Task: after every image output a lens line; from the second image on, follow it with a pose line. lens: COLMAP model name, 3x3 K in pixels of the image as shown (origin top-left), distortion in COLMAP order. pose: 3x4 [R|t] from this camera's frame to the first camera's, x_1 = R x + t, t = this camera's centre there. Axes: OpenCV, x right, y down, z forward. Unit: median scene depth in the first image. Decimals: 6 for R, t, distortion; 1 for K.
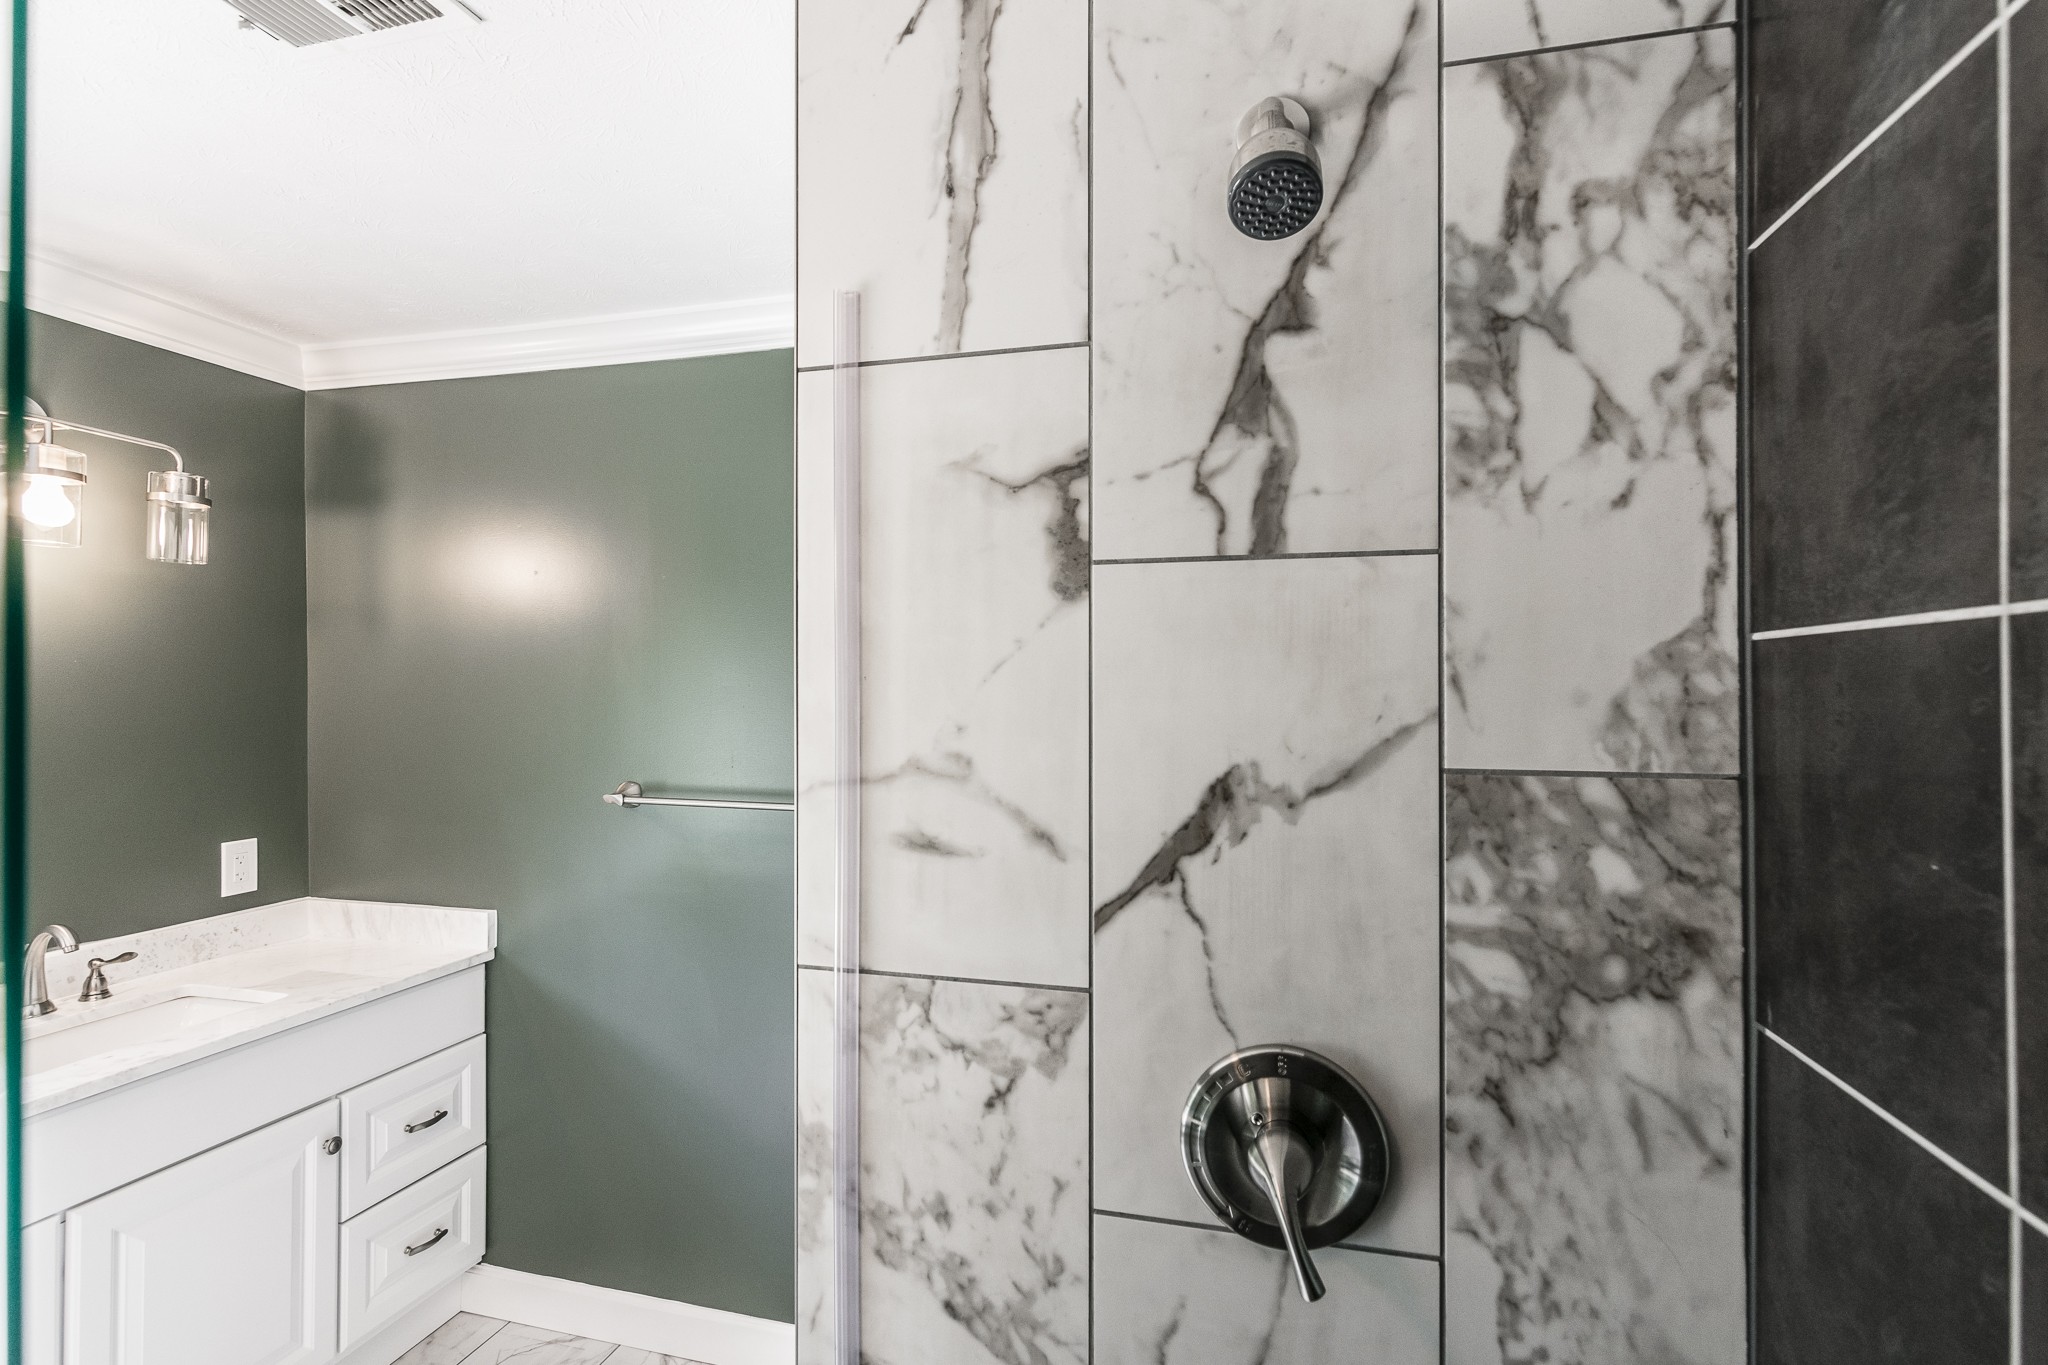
lens RADIAL K [[1008.8, 0, 1029.2], [0, 1008.8, 675.9], [0, 0, 1]] dist [-0.003155, 0.000169]
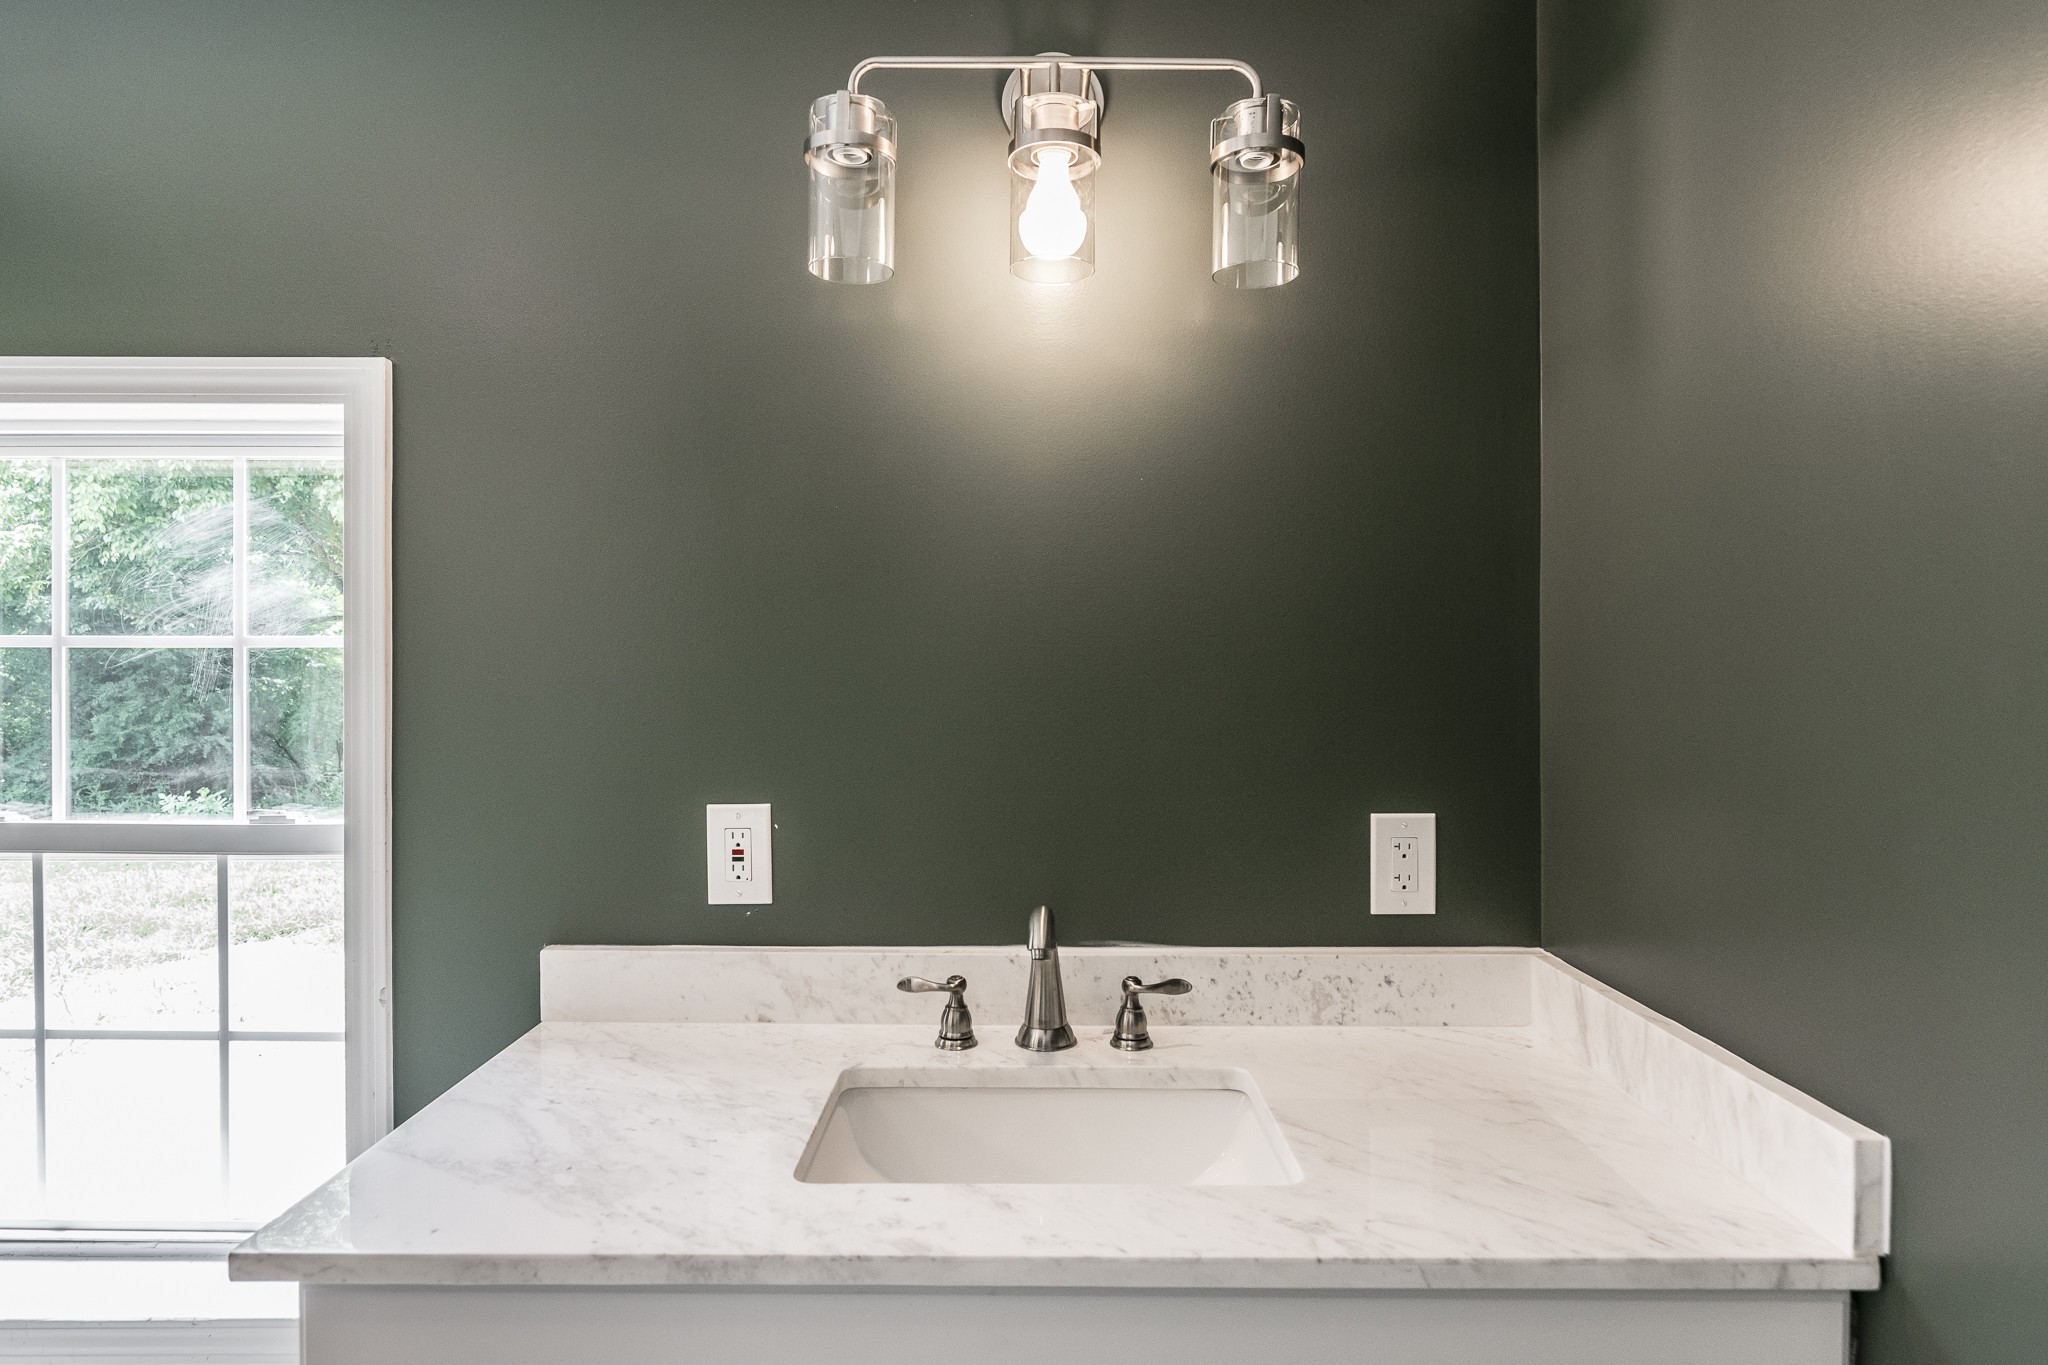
lens RADIAL K [[1158.3, 0, 1029.2], [0, 1158.3, 675.2], [0, 0, 1]] dist [0.003130, 0.000282]
pose [[0.280923, 0.011274, -0.959664, -0.270701], [-0.002819, 0.999936, 0.010922, 0.089028], [0.959726, -0.000363, 0.280937, 0.670418]]
